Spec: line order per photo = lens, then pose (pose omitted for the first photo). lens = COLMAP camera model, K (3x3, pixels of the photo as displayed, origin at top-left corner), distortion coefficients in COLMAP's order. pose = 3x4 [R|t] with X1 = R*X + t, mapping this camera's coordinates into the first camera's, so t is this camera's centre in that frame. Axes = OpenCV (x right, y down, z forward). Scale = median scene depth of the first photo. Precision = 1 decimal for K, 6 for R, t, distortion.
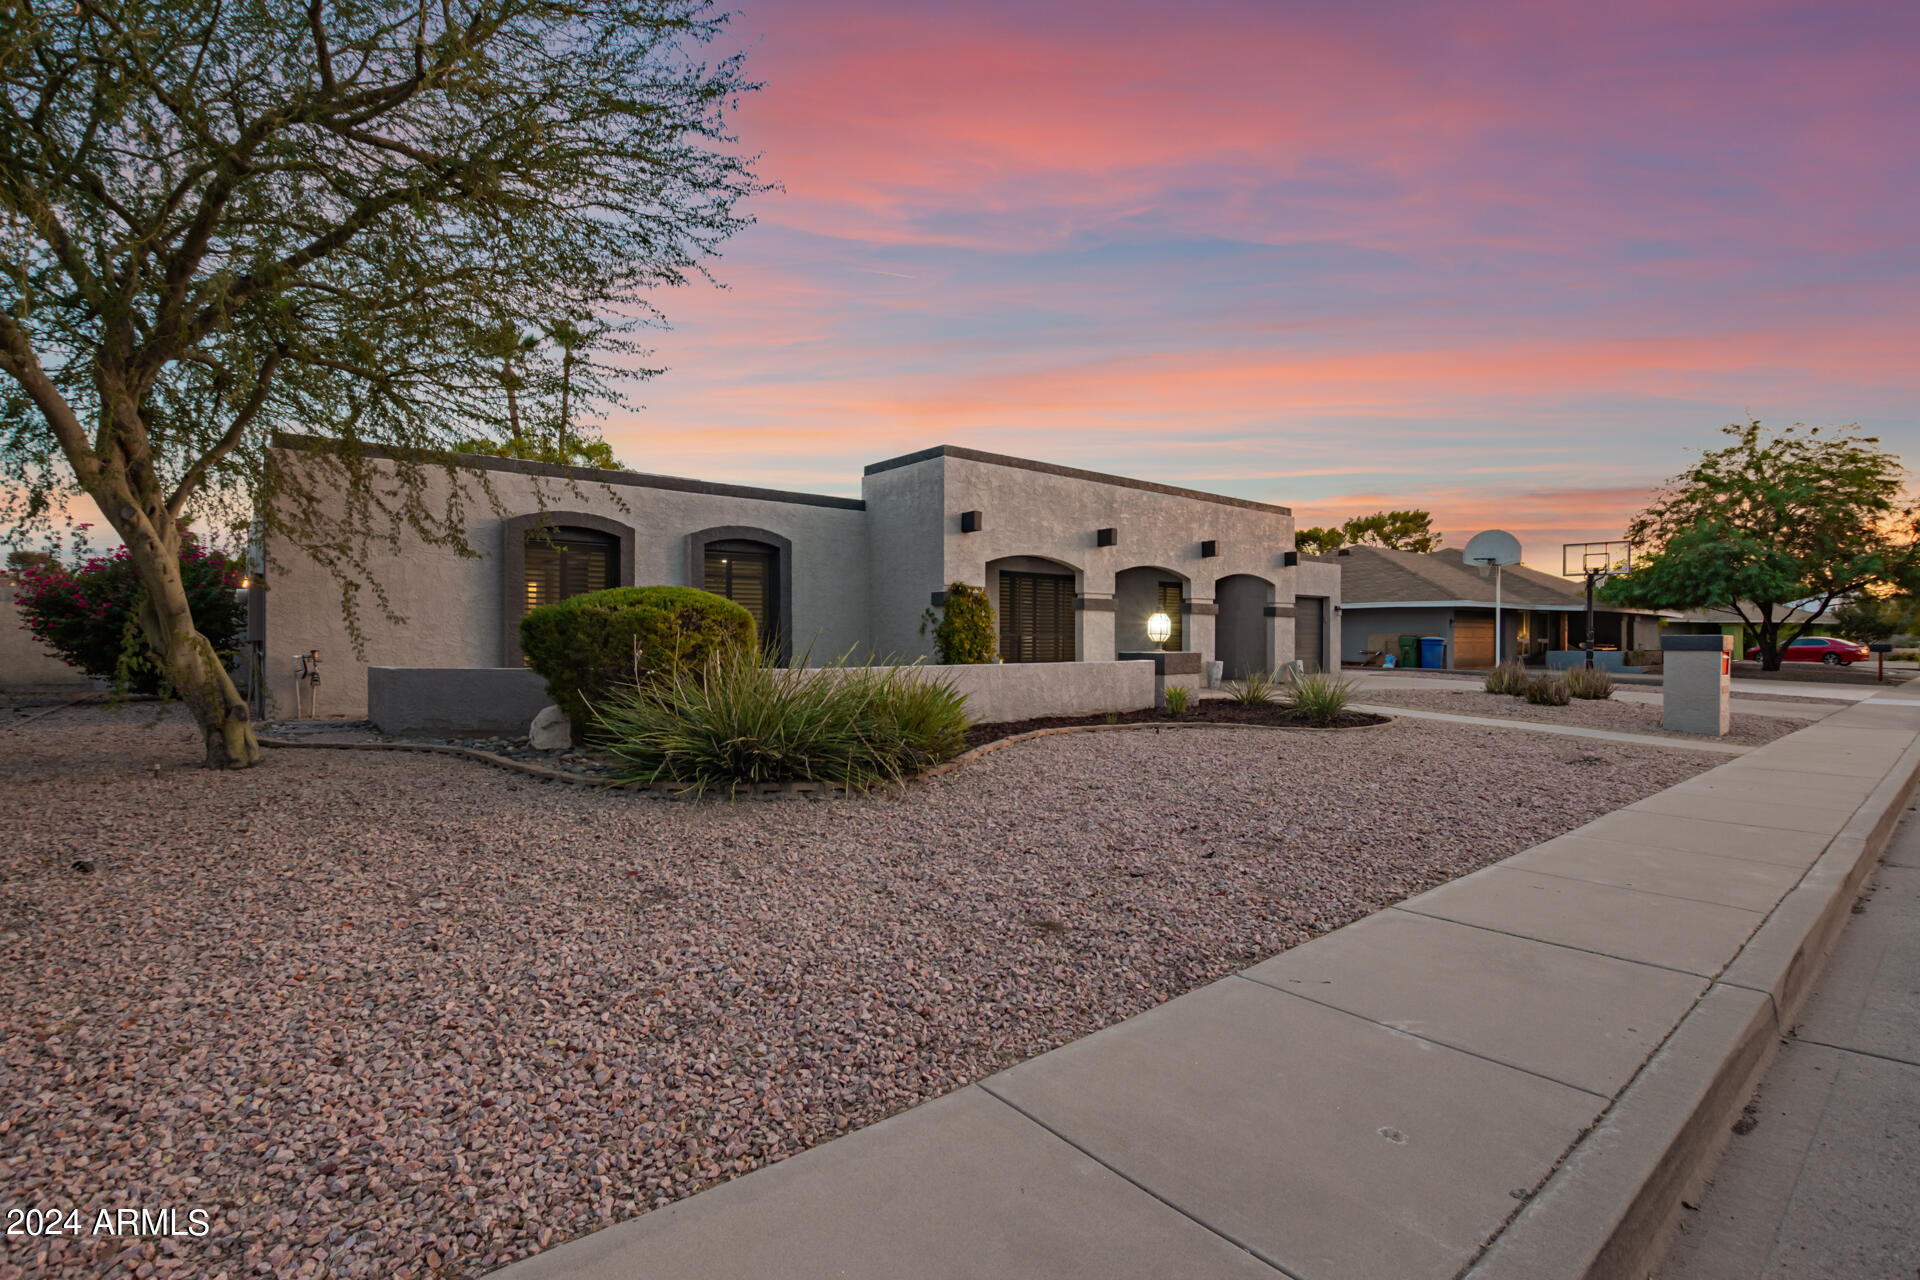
lens RADIAL K [[902.2, 0, 968.7], [0, 902.2, 643.3], [0, 0, 1]] dist [-0.036184, 0.005163]
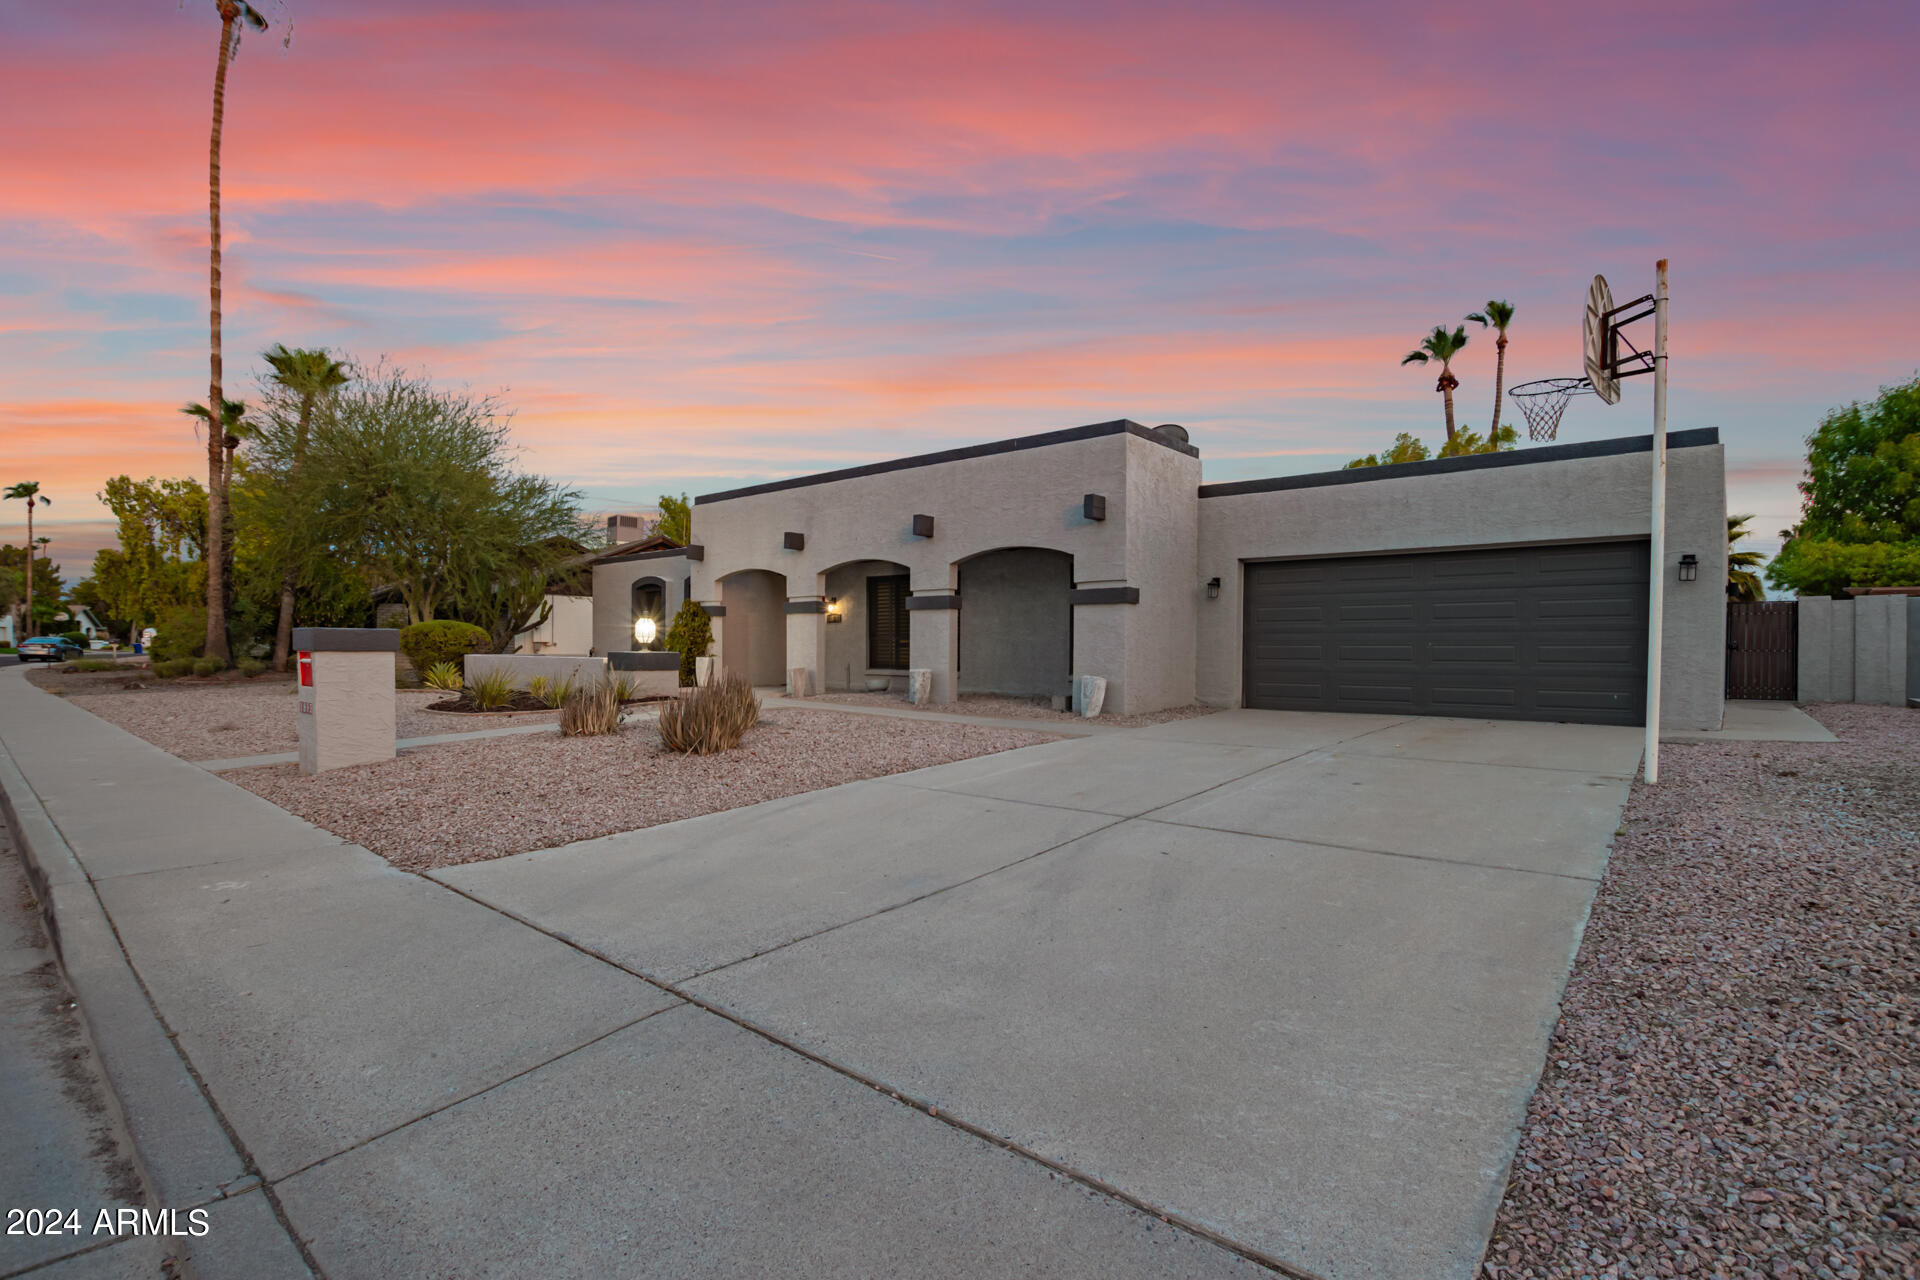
lens RADIAL K [[918.8, 0, 960.0], [0, 918.8, 640.0], [0, 0, 1]] dist [-0.023742, 0.000196]
pose [[0.169596, -0.014721, -0.985404, 1.101907], [-0.013070, 0.999767, -0.017185, 0.007419], [0.985427, 0.015794, 0.169364, 0.933300]]
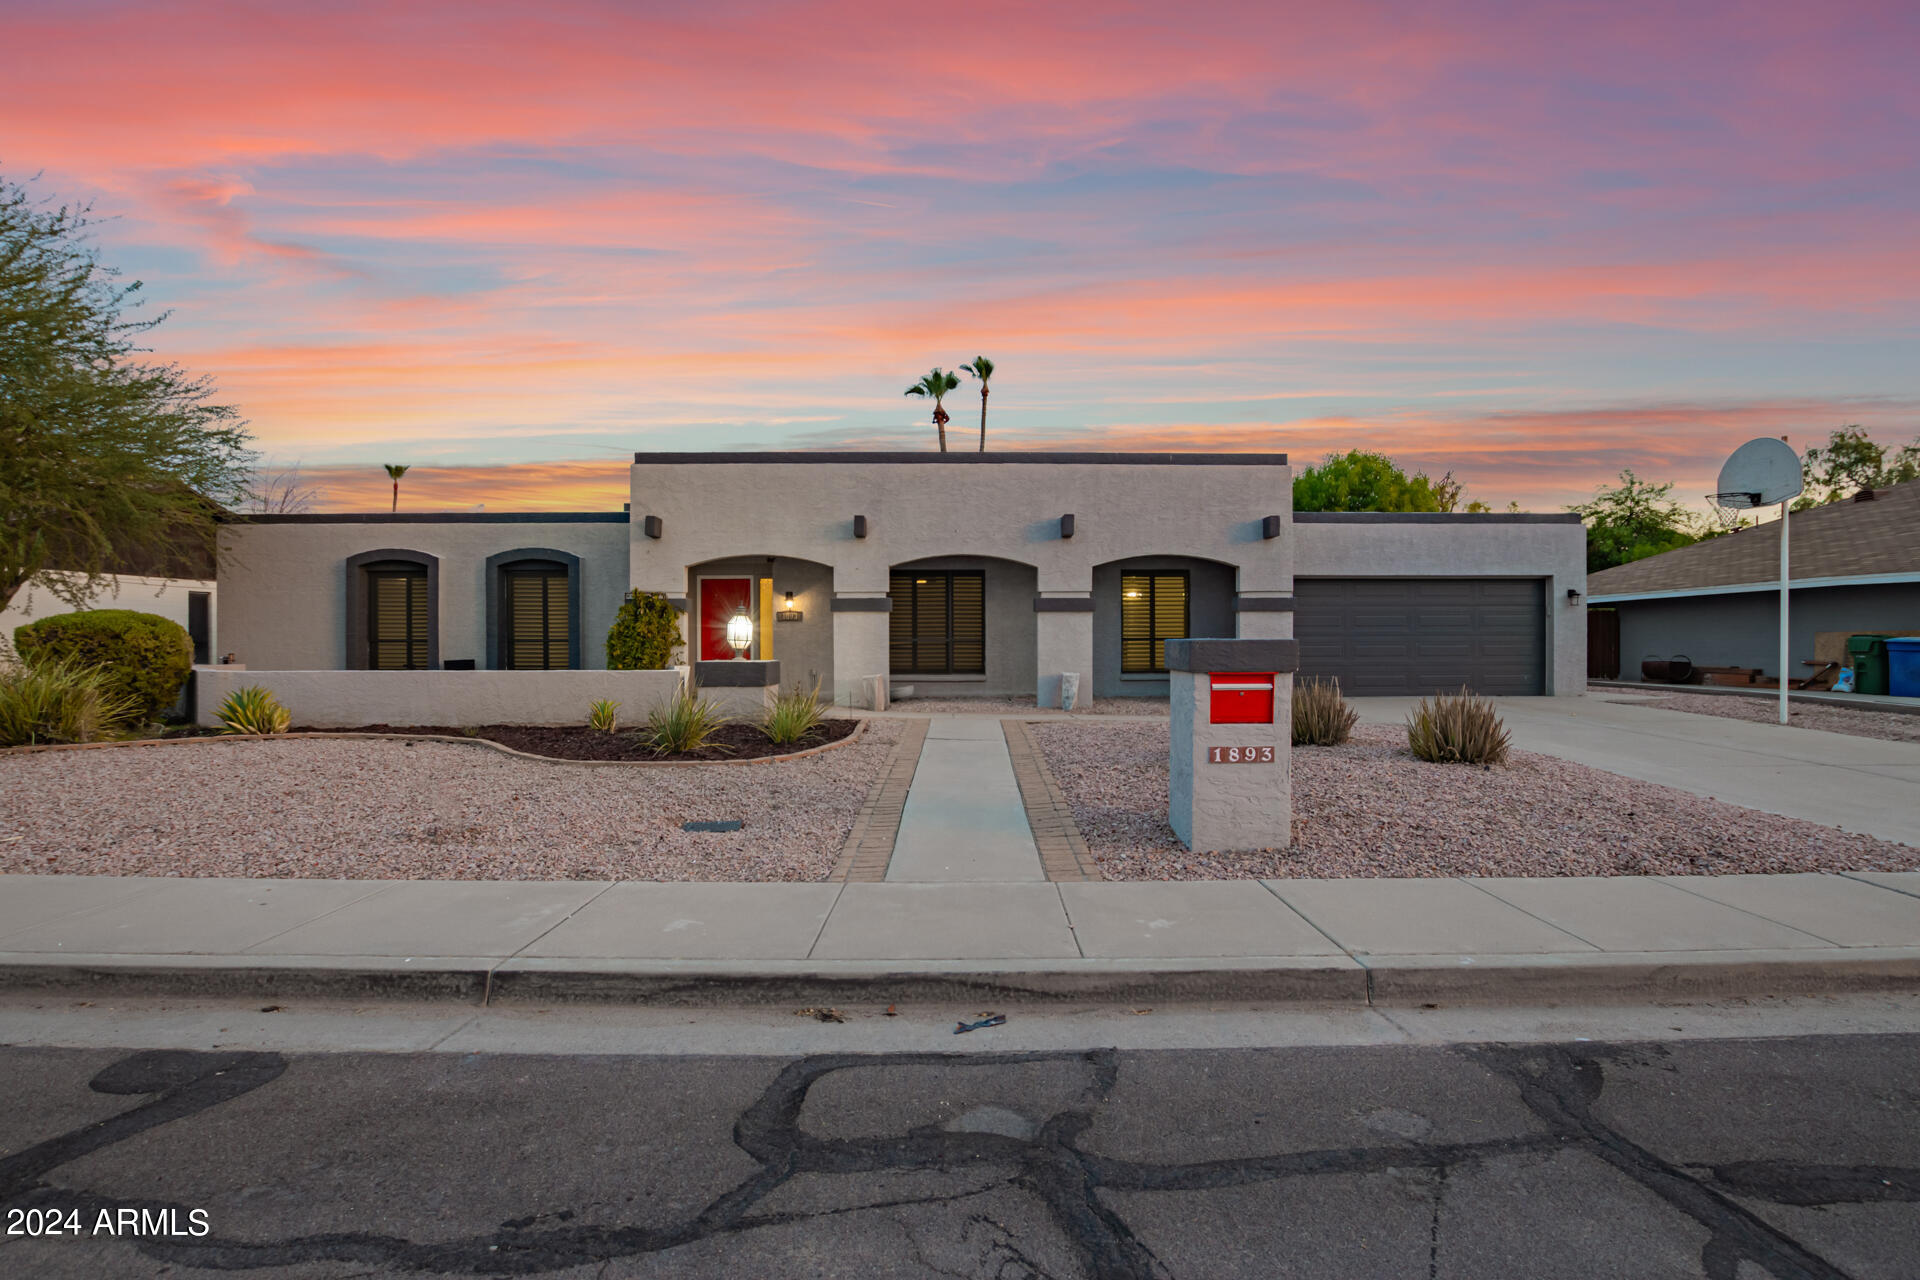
lens RADIAL K [[902.2, 0, 968.7], [0, 902.2, 643.3], [0, 0, 1]] dist [-0.036184, 0.005163]
pose [[0.778322, -0.007359, -0.627823, 0.719843], [0.001752, 0.999953, -0.009549, 0.001850], [0.627863, 0.006333, 0.778298, 0.376022]]
